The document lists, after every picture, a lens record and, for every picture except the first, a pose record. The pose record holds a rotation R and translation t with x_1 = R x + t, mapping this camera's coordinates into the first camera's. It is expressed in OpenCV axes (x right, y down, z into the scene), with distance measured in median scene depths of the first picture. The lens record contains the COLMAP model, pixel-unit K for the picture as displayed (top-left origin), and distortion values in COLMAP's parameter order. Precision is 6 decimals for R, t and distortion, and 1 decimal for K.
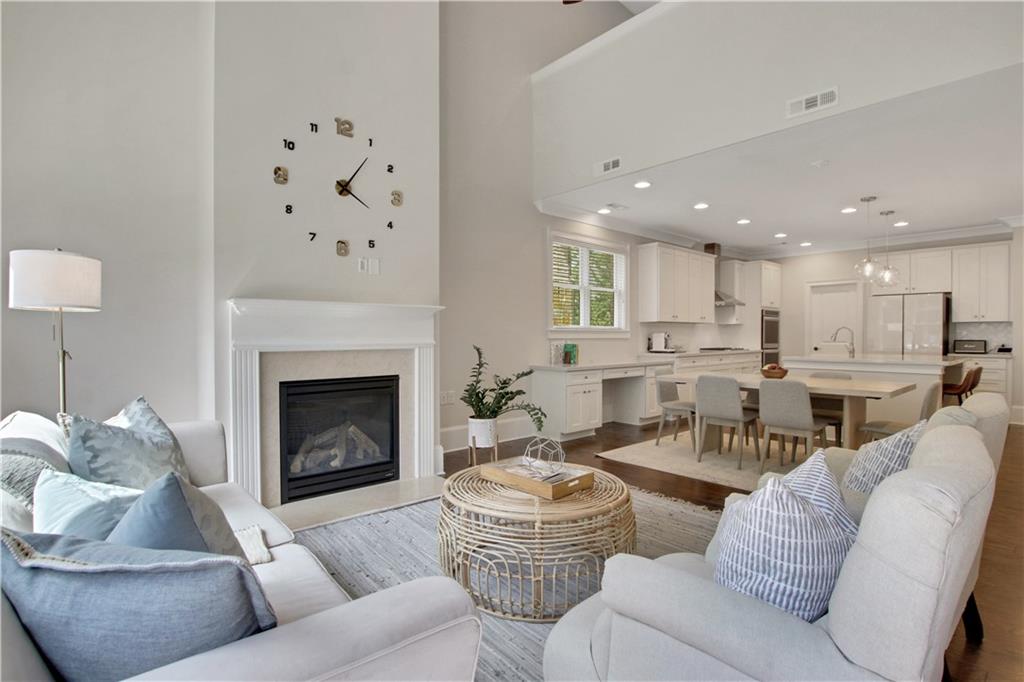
lens RADIAL K [[492.3, 0, 510.5], [0, 492.3, 340.4], [0, 0, 1]] dist [-0.034298, -0.000459]
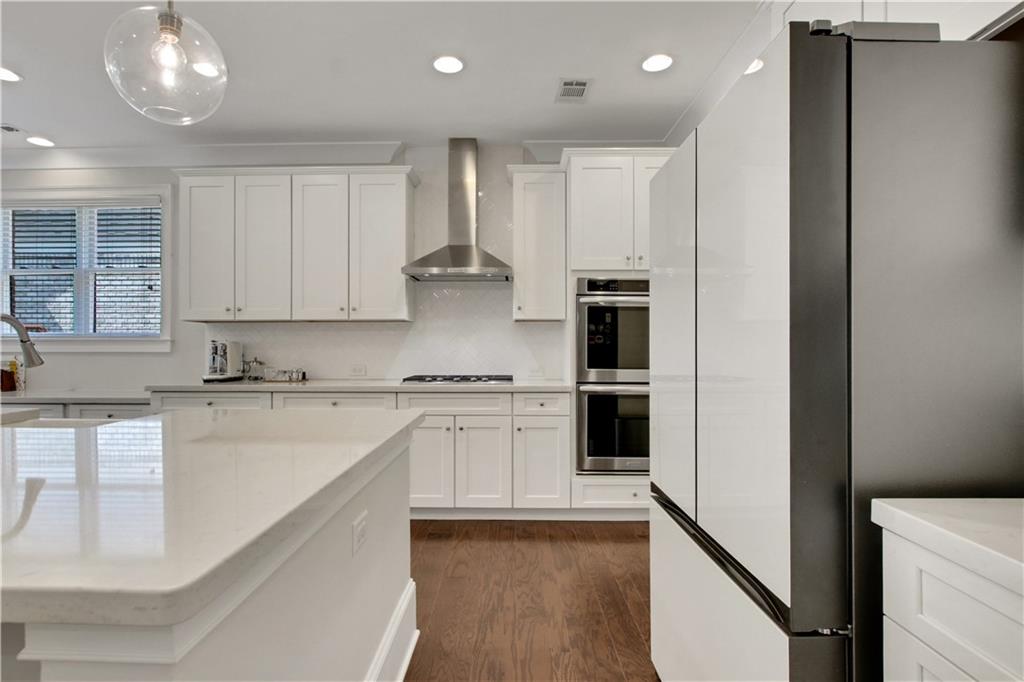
lens RADIAL K [[492.3, 0, 512.5], [0, 492.3, 345.1], [0, 0, 1]] dist [-0.034298, -0.000459]
pose [[0.750372, -0.005134, -0.660996, 0.753673], [-0.009082, 0.999795, -0.018077, -0.004670], [0.660954, 0.019568, 0.750172, 0.711867]]
